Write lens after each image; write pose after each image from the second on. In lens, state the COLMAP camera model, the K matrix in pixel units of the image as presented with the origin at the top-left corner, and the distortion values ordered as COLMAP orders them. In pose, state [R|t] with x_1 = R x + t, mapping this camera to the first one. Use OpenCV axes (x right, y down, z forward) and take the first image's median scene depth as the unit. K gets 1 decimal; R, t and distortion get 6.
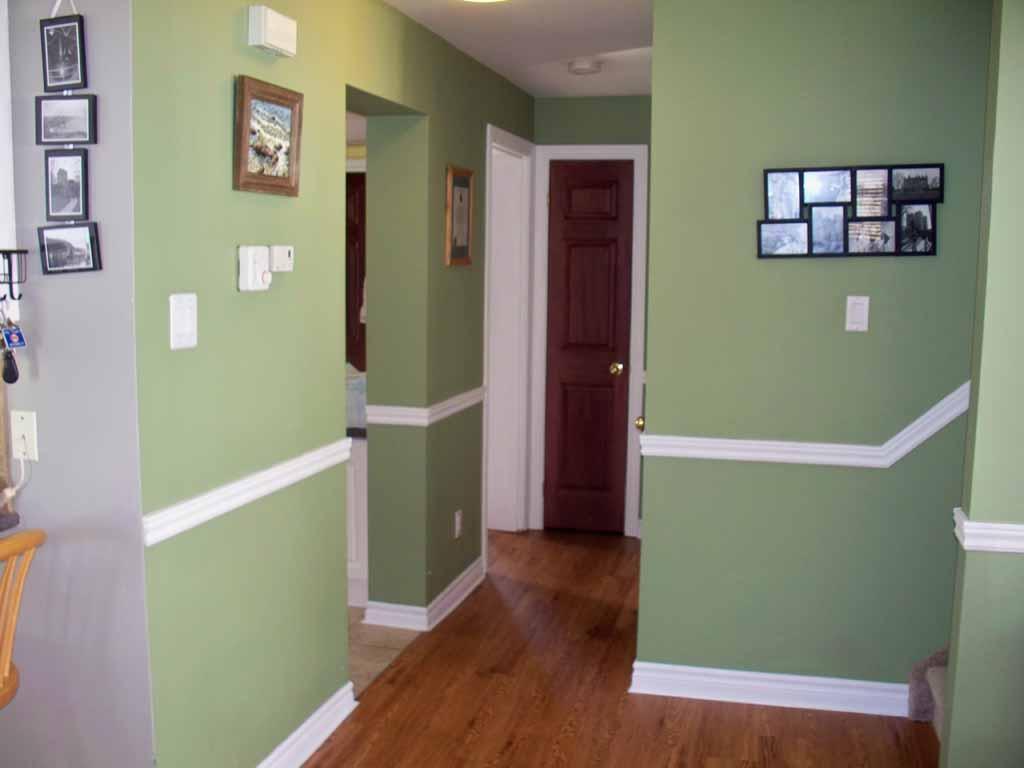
lens RADIAL K [[1072.3, 0, 516.0], [0, 1072.3, 395.3], [0, 0, 1]] dist [-0.214034, 0.234629]
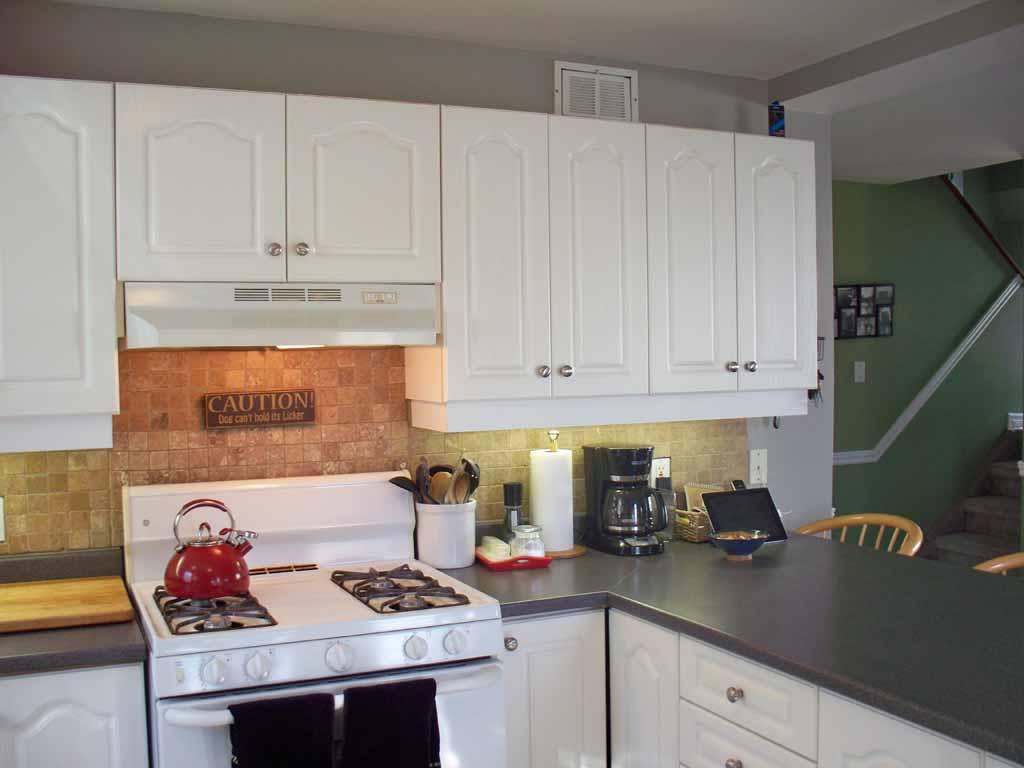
lens RADIAL K [[1072.3, 0, 516.0], [0, 1072.3, 395.3], [0, 0, 1]] dist [-0.214034, 0.234629]
pose [[0.777512, -0.050955, 0.626800, -1.180690], [0.104281, 0.993360, -0.048600, -0.016348], [-0.620161, 0.103151, 0.777663, 0.037727]]
